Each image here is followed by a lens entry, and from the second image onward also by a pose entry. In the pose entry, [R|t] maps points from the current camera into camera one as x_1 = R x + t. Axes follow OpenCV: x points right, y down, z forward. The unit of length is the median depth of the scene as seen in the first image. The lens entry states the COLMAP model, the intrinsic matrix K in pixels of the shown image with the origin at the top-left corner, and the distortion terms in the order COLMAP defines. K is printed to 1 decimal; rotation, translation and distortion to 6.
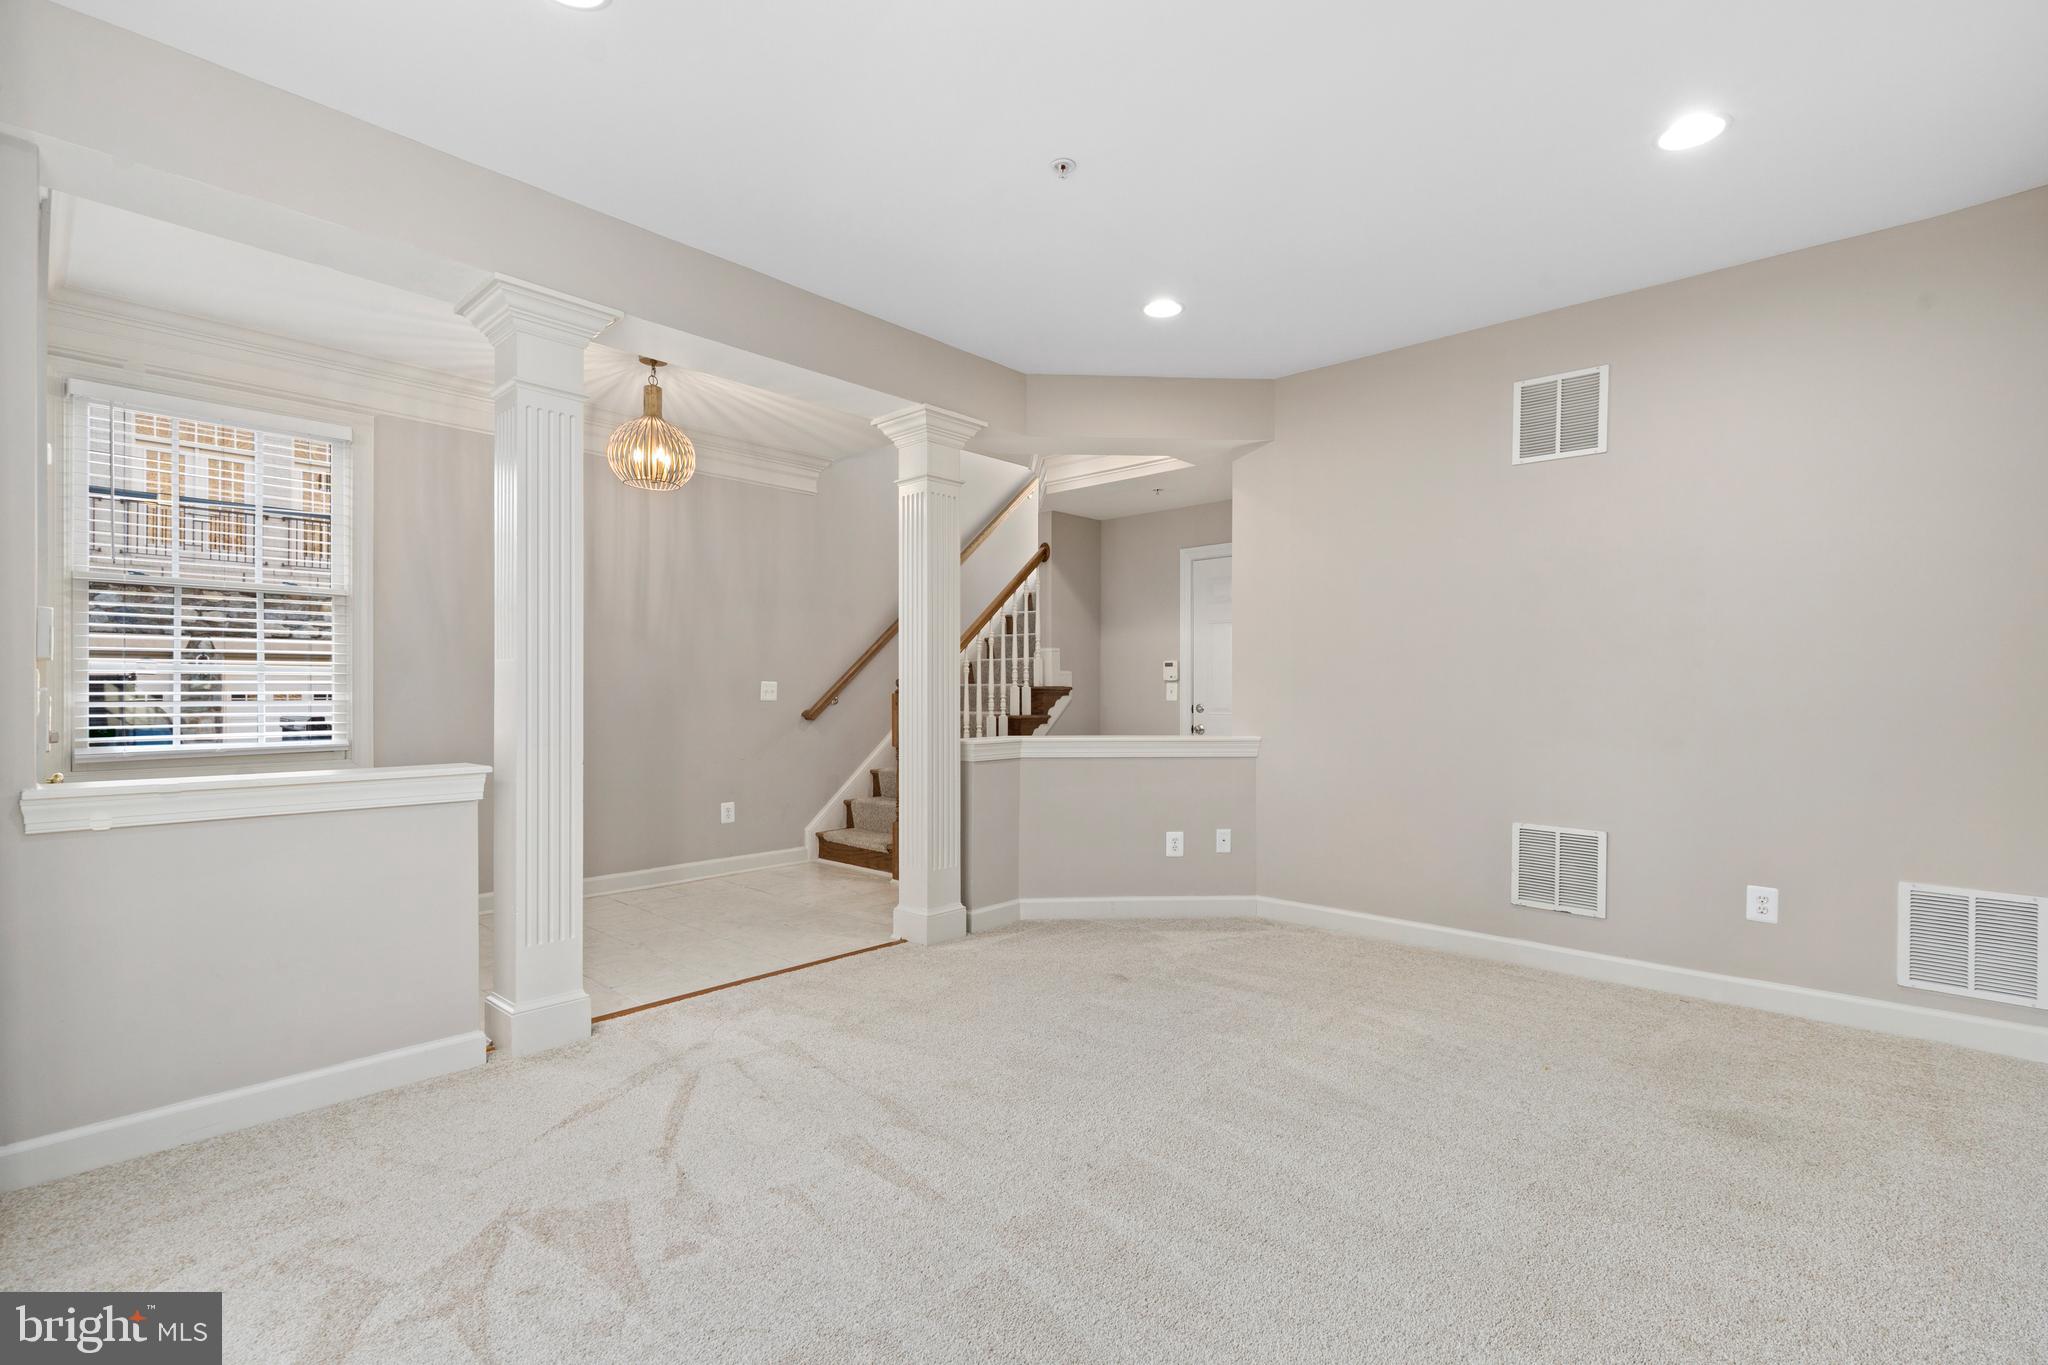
lens RADIAL K [[933.3, 0, 1039.4], [0, 933.3, 705.0], [0, 0, 1]] dist [0.005927, -0.000684]
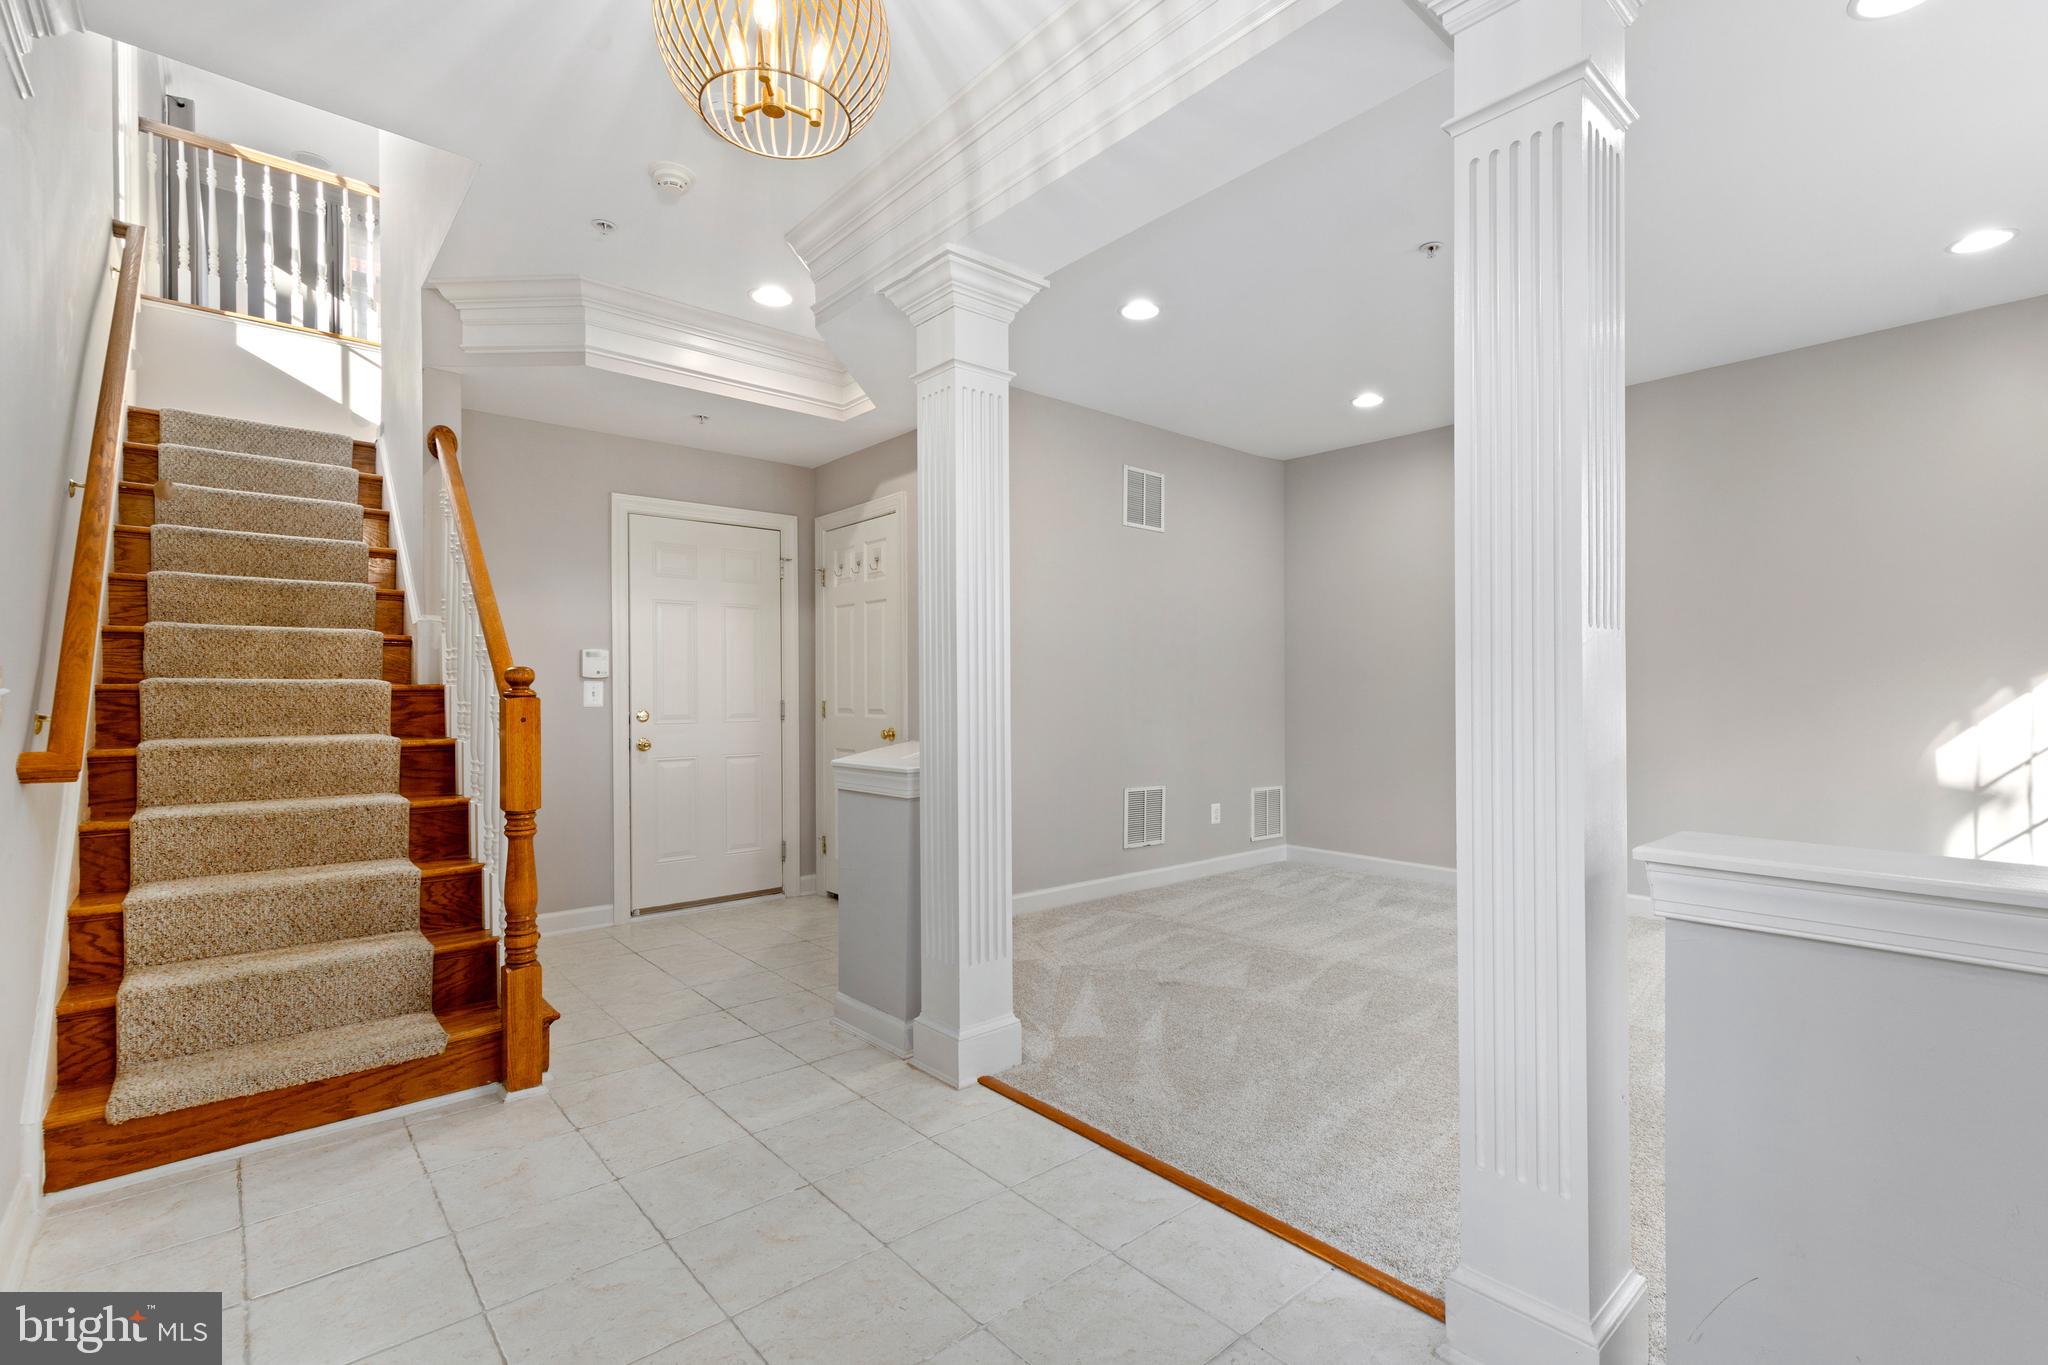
lens RADIAL K [[933.3, 0, 1039.4], [0, 933.3, 705.0], [0, 0, 1]] dist [0.005927, -0.000684]
pose [[0.109823, -0.014262, 0.993849, -0.866245], [0.016753, 0.999782, 0.012496, -0.014947], [-0.993810, 0.015278, 0.110038, 0.988091]]
